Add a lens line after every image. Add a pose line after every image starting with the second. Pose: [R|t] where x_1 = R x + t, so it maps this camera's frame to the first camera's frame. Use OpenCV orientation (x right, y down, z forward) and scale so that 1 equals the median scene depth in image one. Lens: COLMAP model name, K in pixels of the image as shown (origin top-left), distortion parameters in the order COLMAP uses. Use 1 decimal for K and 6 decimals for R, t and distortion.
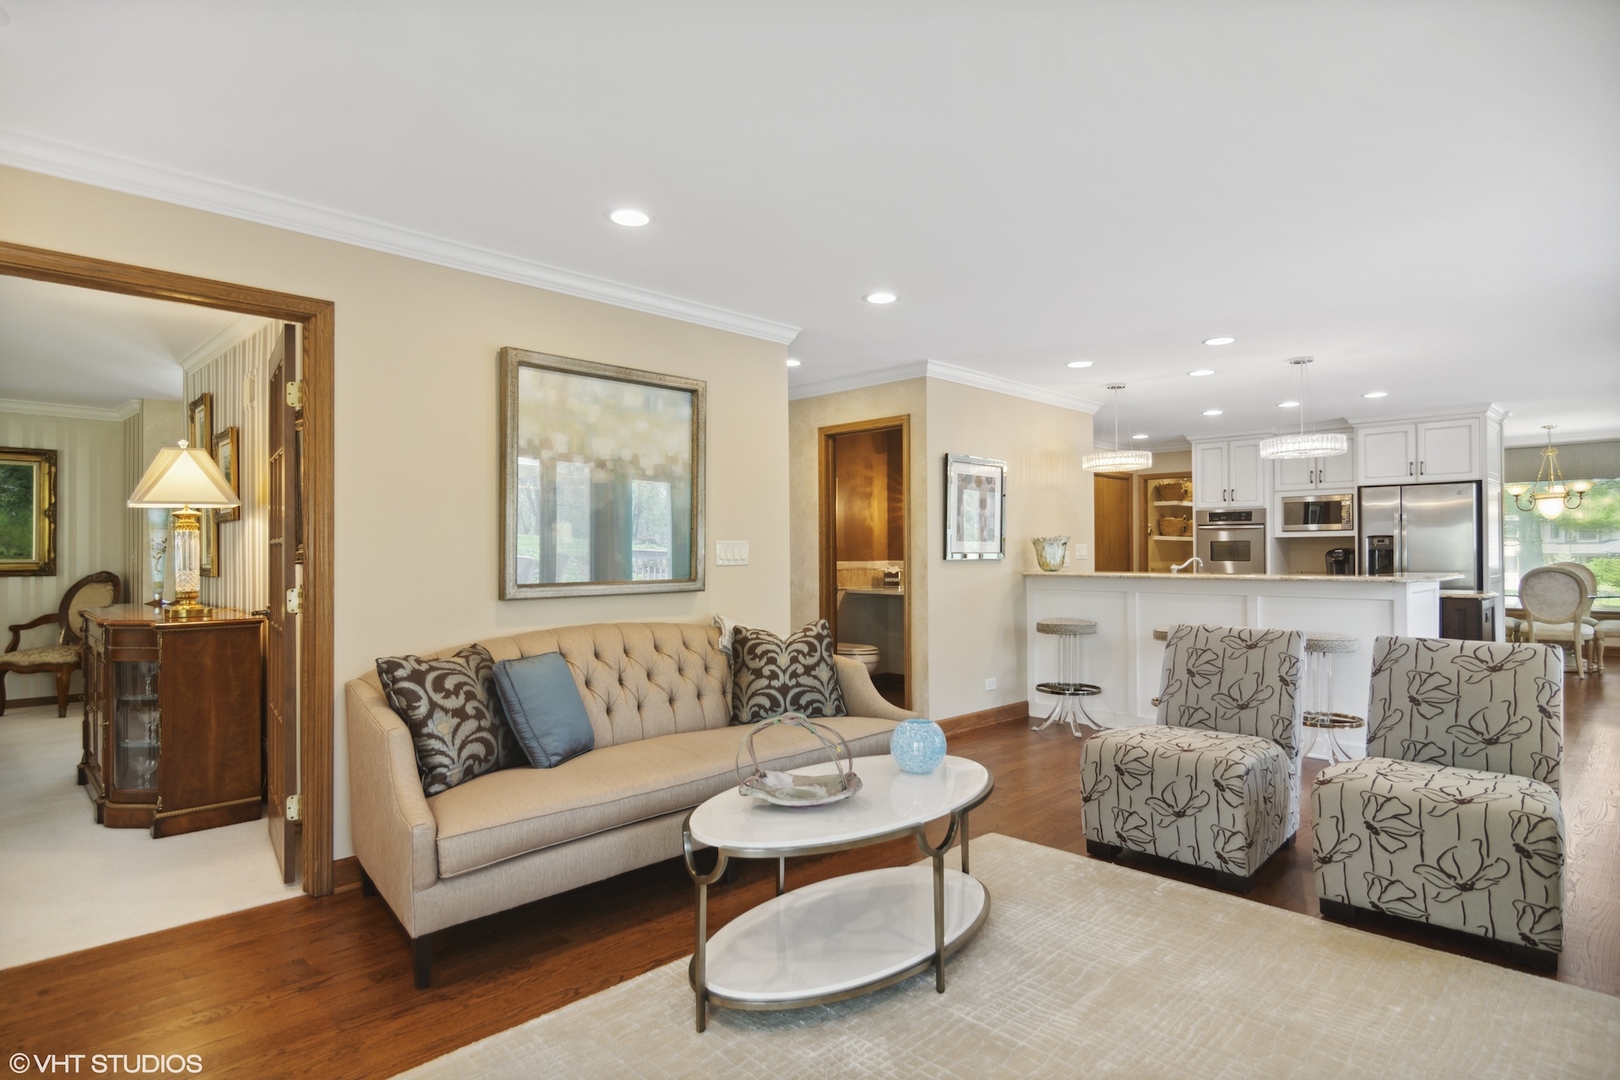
lens RADIAL K [[886.5, 0, 820.5], [0, 886.5, 548.1], [0, 0, 1]] dist [-0.001201, 0.004057]
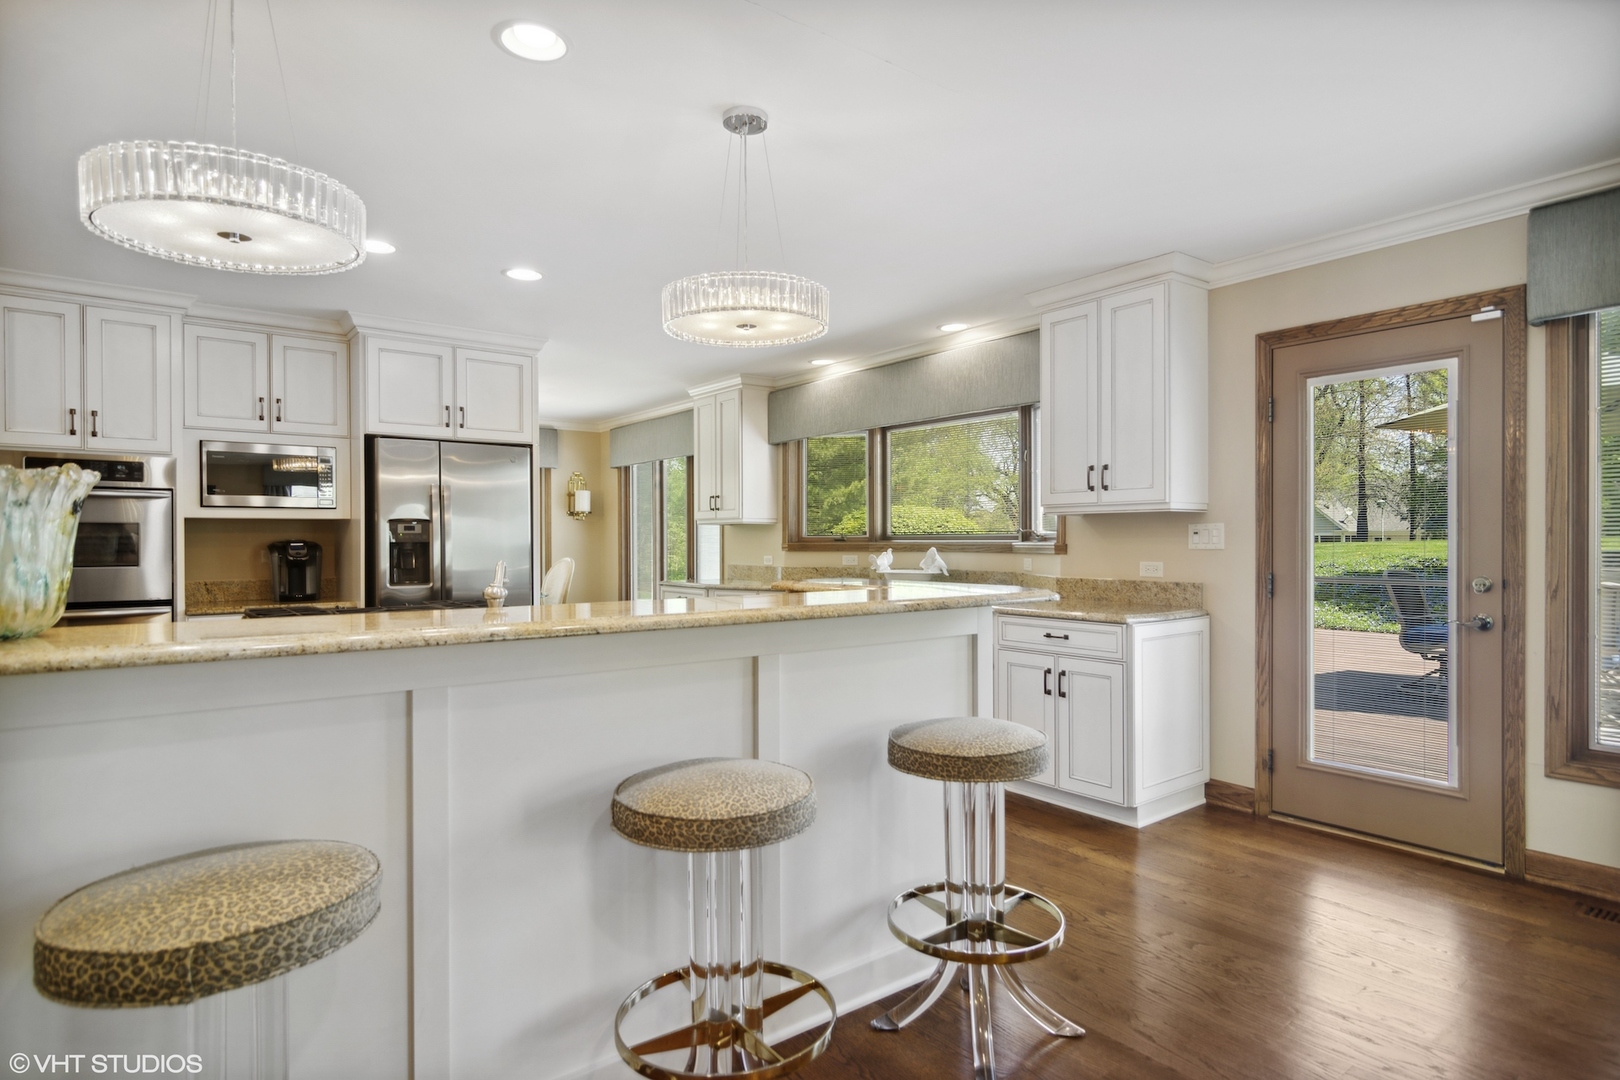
lens RADIAL K [[886.5, 0, 811.7], [0, 886.5, 544.9], [0, 0, 1]] dist [-0.001201, 0.004057]
pose [[0.140243, 0.001014, 0.990117, 0.064232], [0.000034, 0.999999, -0.001029, 0.004268], [-0.990117, 0.000178, 0.140243, 0.622749]]
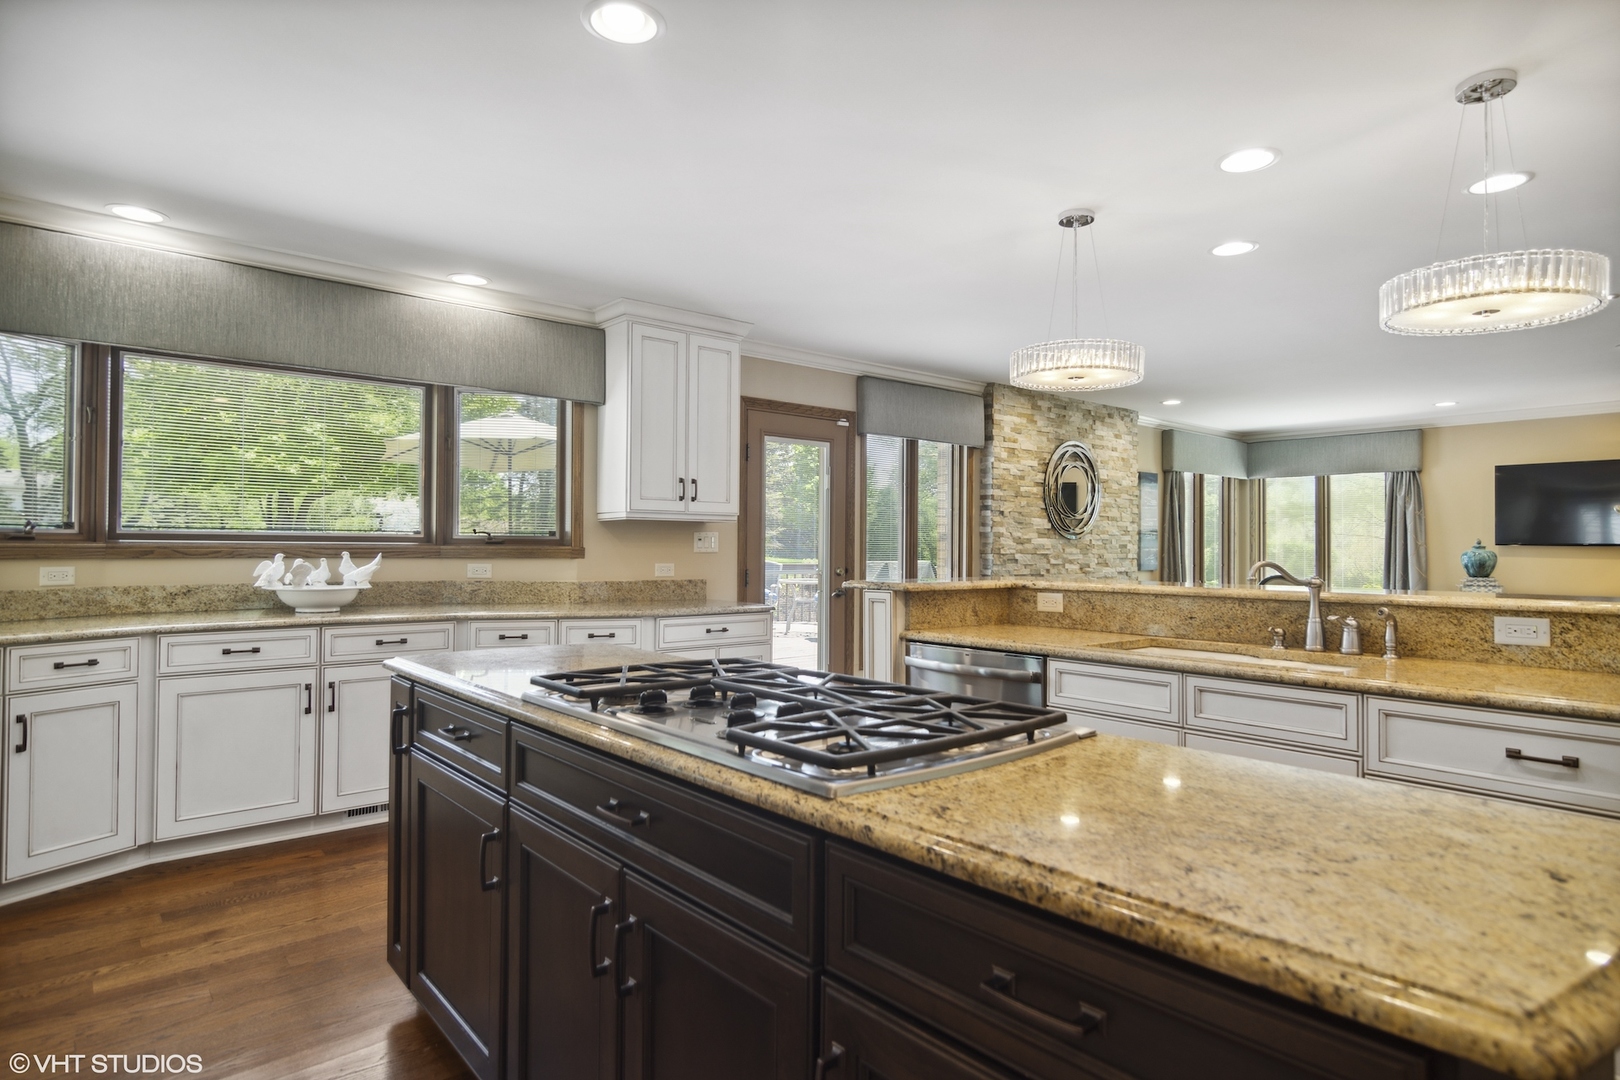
lens RADIAL K [[886.5, 0, 824.2], [0, 886.5, 540.6], [0, 0, 1]] dist [-0.001201, 0.004057]
pose [[-0.996741, -0.000500, 0.080664, 0.451432], [-0.001337, 0.999946, -0.010315, 0.004192], [-0.080654, -0.010389, -0.996688, 1.094165]]
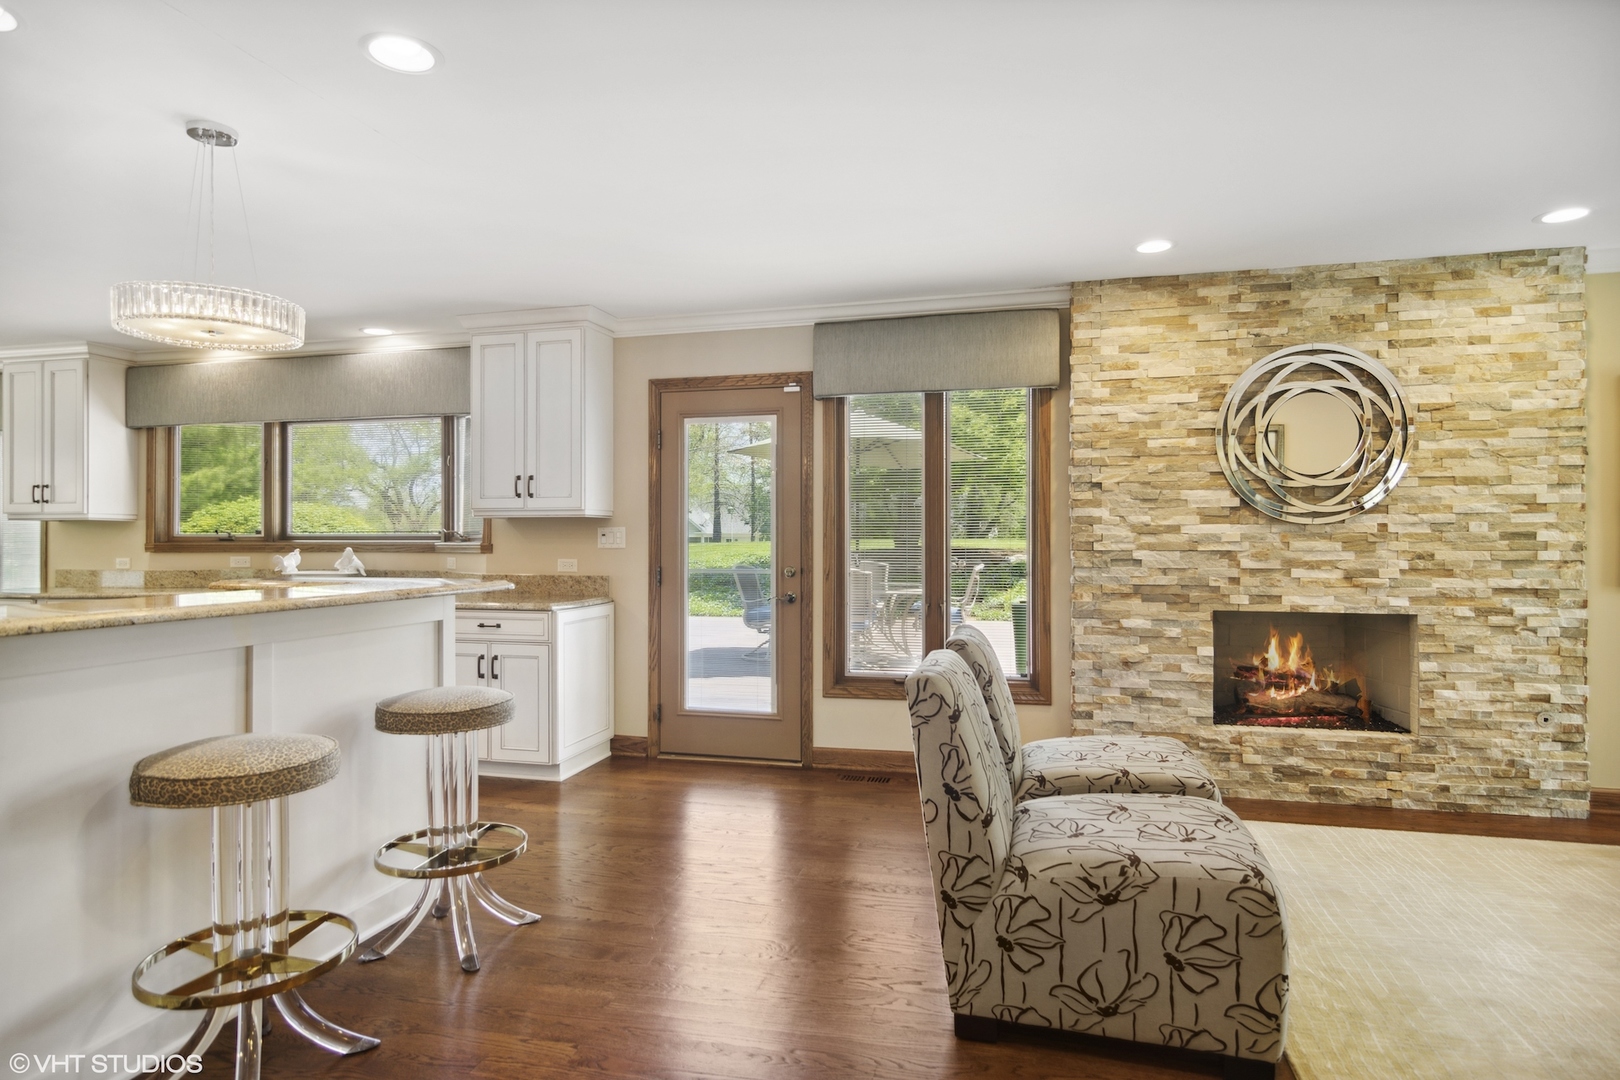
lens RADIAL K [[886.5, 0, 821.2], [0, 886.5, 539.0], [0, 0, 1]] dist [-0.001201, 0.004057]
pose [[-0.507470, 0.007607, 0.861636, -0.012529], [0.001497, 0.999967, -0.007947, 0.004955], [-0.861668, -0.002743, -0.507465, 0.658895]]
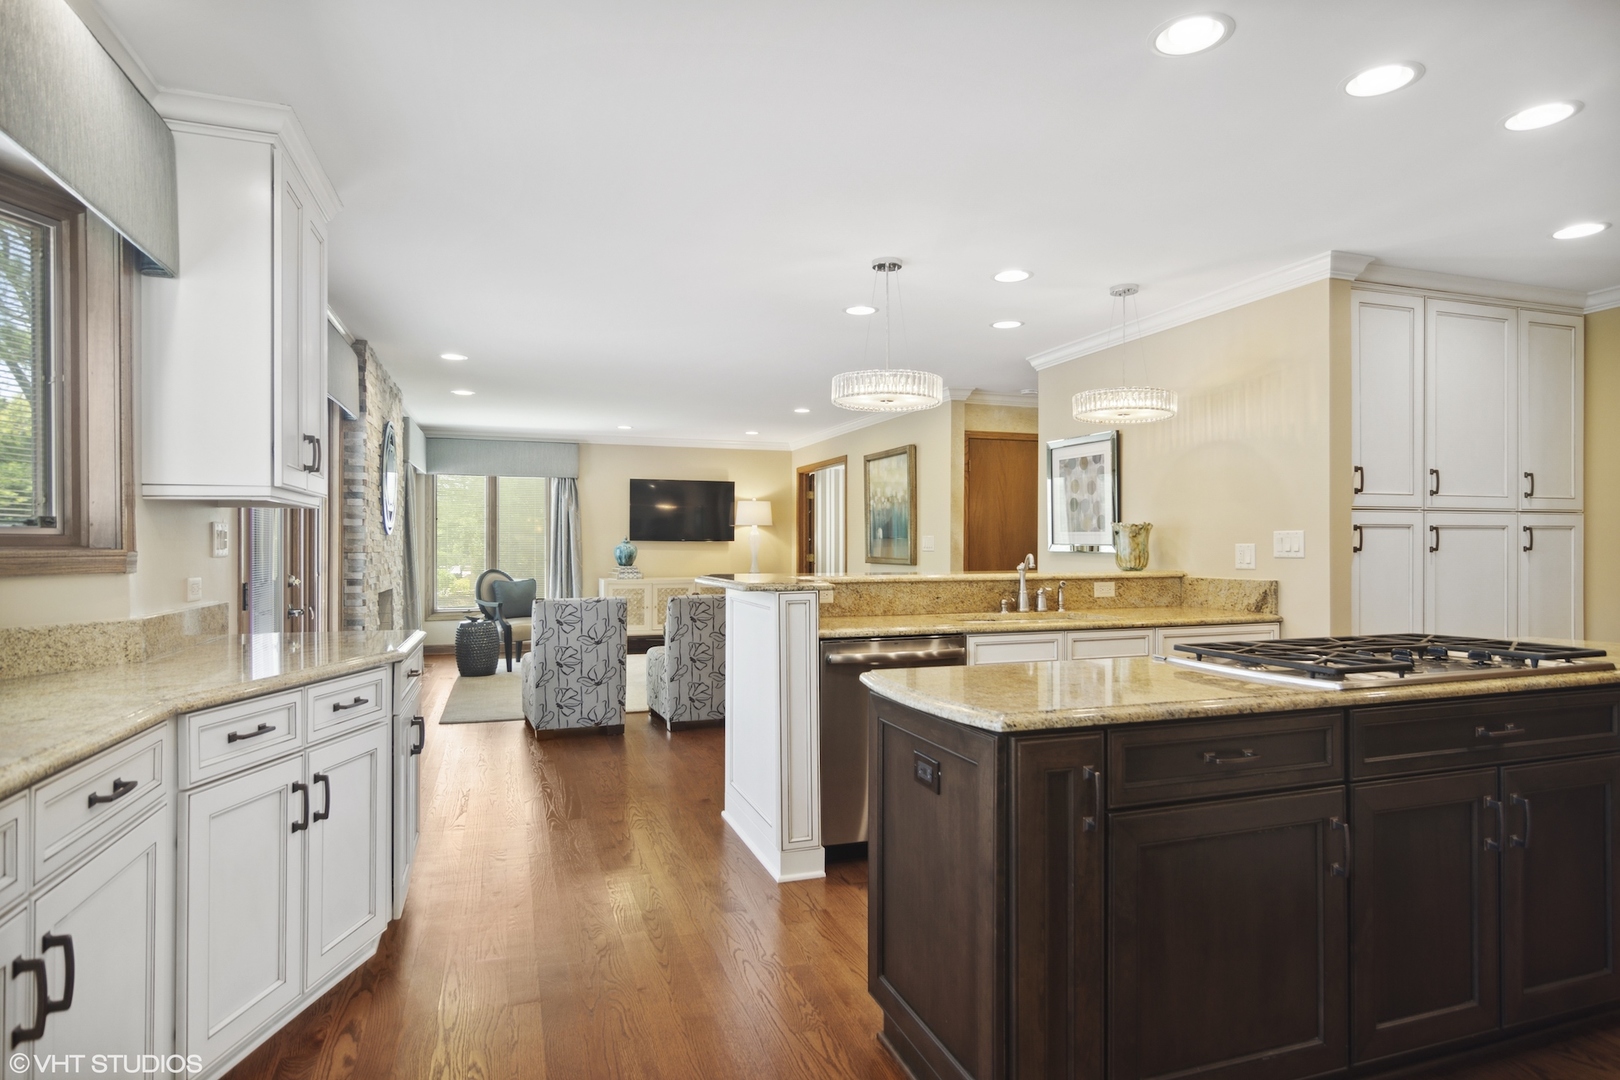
lens RADIAL K [[886.5, 0, 809.0], [0, 886.5, 540.0], [0, 0, 1]] dist [-0.001201, 0.004057]
pose [[-0.444378, 0.000175, -0.895839, 0.813212], [0.004094, 0.999990, -0.001835, 0.001089], [0.895830, -0.004483, -0.444374, 0.855116]]
